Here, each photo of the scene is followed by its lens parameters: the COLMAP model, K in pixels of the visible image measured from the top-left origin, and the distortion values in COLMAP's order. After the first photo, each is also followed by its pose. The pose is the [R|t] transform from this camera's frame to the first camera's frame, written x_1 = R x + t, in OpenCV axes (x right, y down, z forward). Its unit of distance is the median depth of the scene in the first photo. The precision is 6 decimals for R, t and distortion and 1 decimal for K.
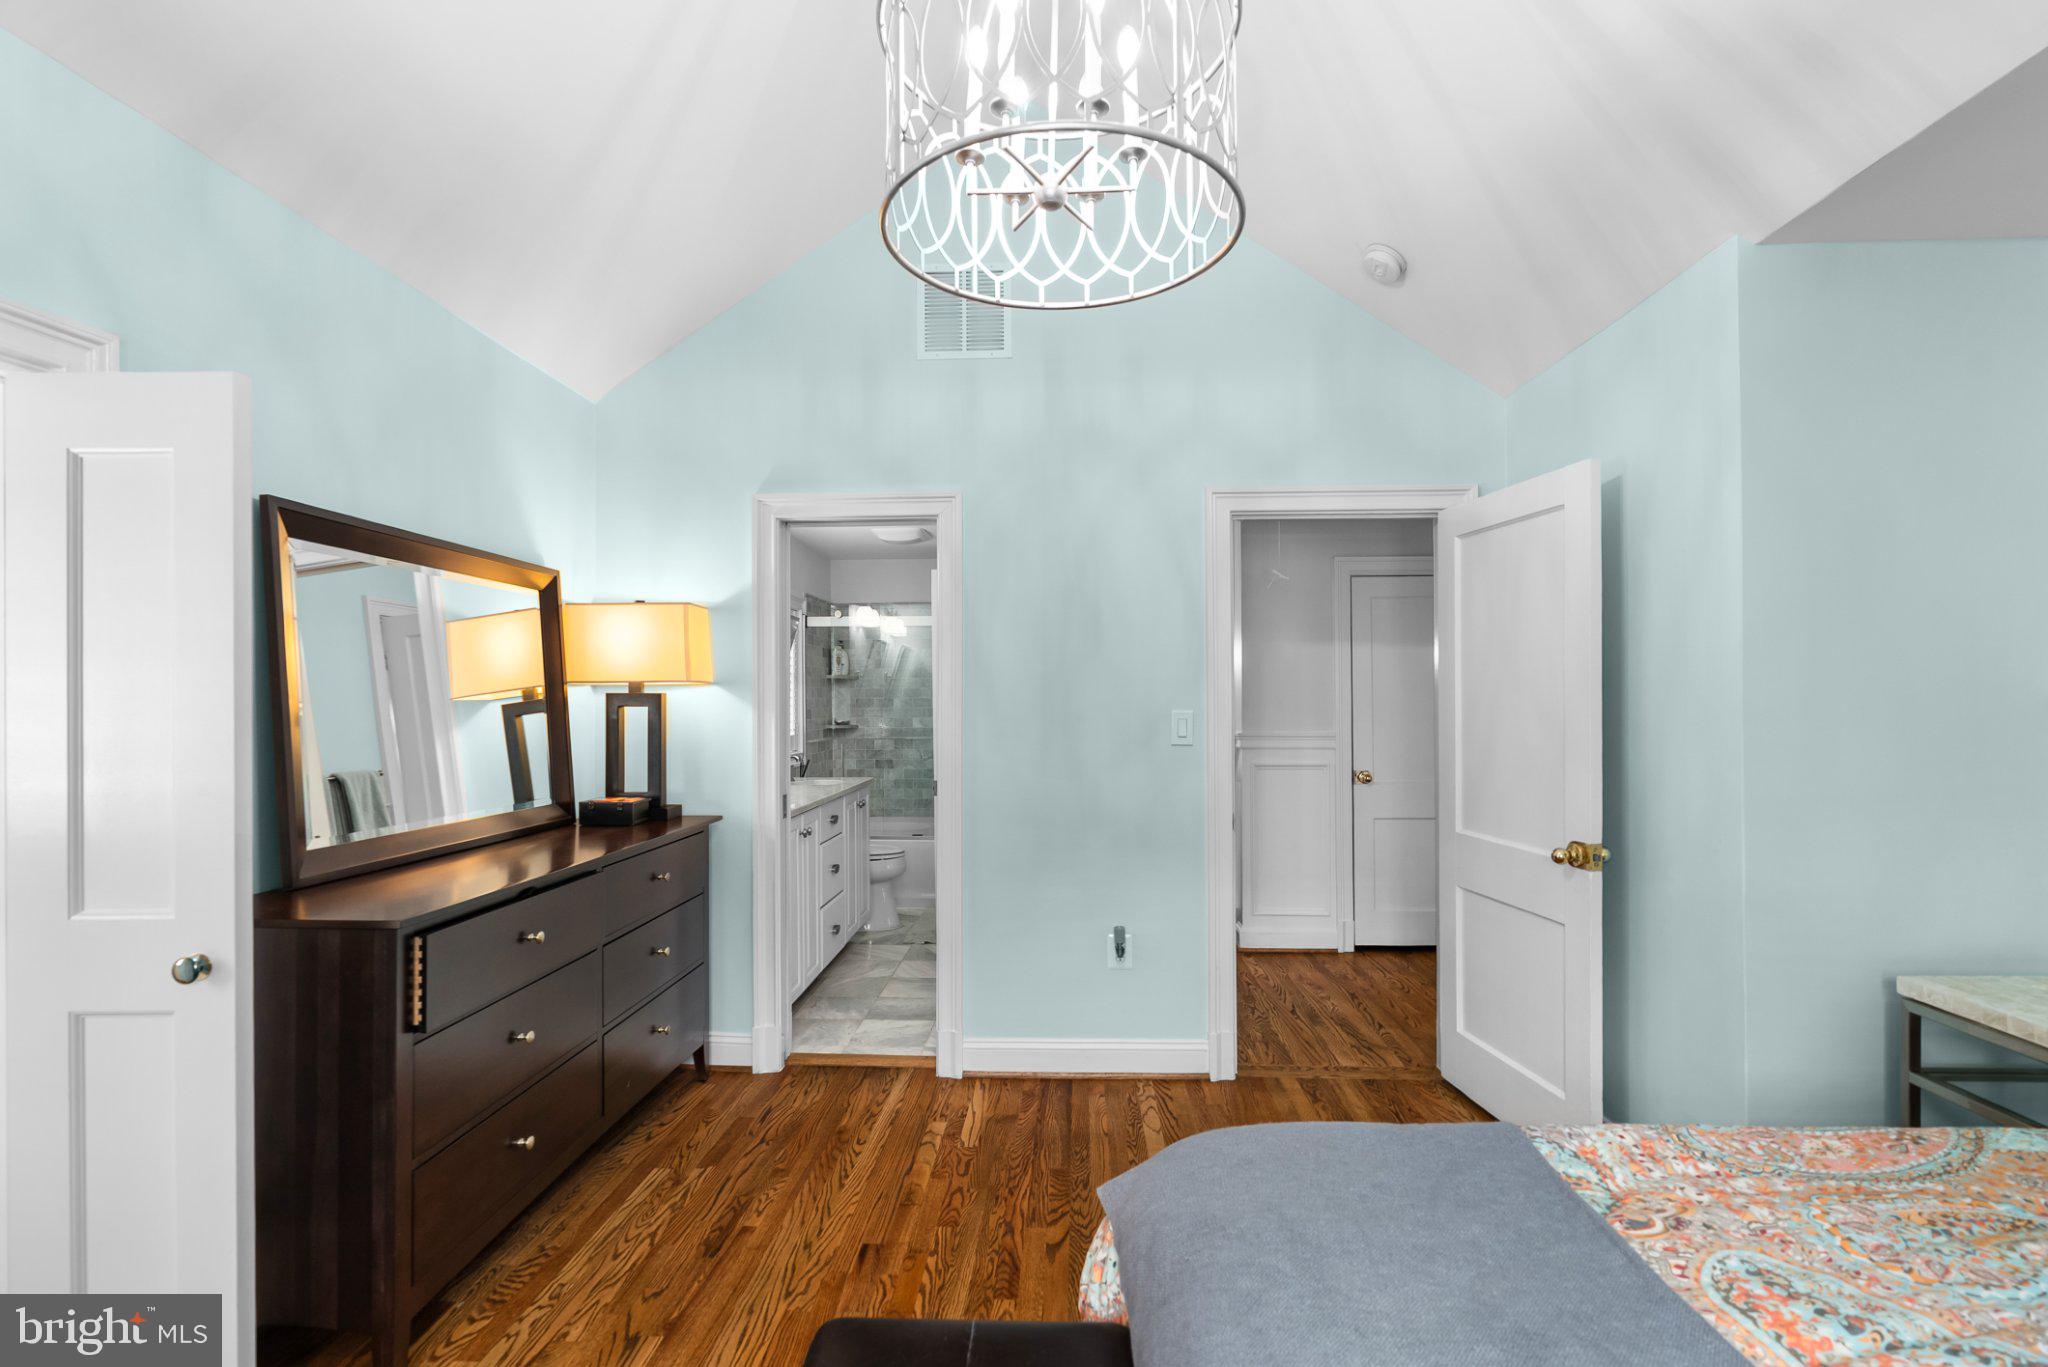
lens RADIAL K [[957.2, 0, 1015.8], [0, 957.2, 694.7], [0, 0, 1]] dist [-0.003079, 0.000020]
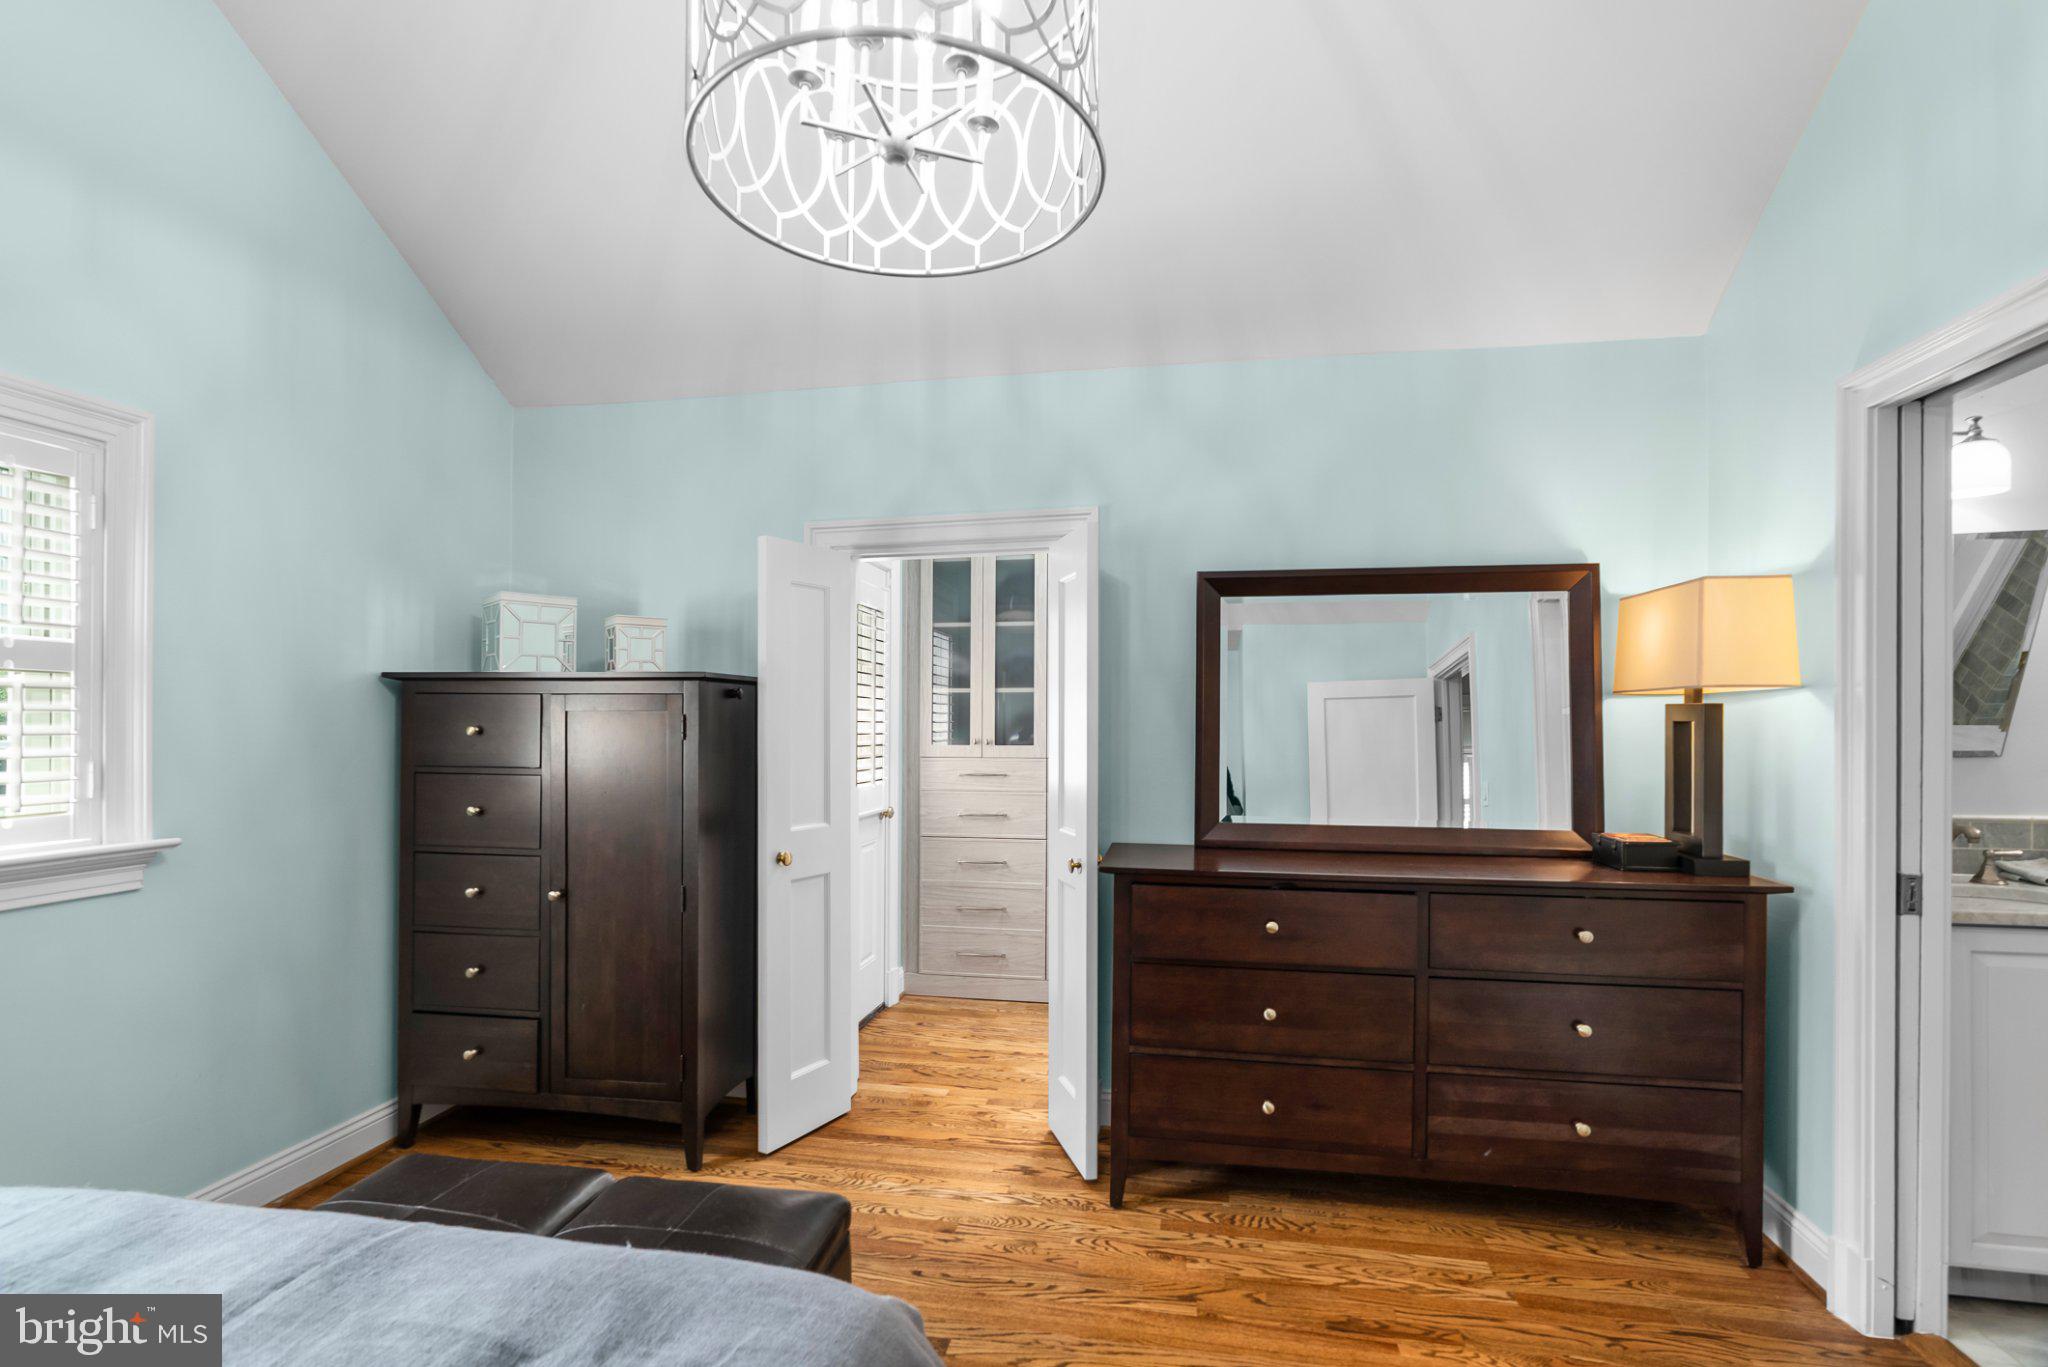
lens RADIAL K [[957.2, 0, 1014.8], [0, 957.2, 703.2], [0, 0, 1]] dist [-0.003079, 0.000020]
pose [[-0.137736, -0.006840, -0.990445, 0.543468], [0.006462, 0.999949, -0.007804, 0.001091], [0.990448, -0.007475, -0.137685, 0.726349]]
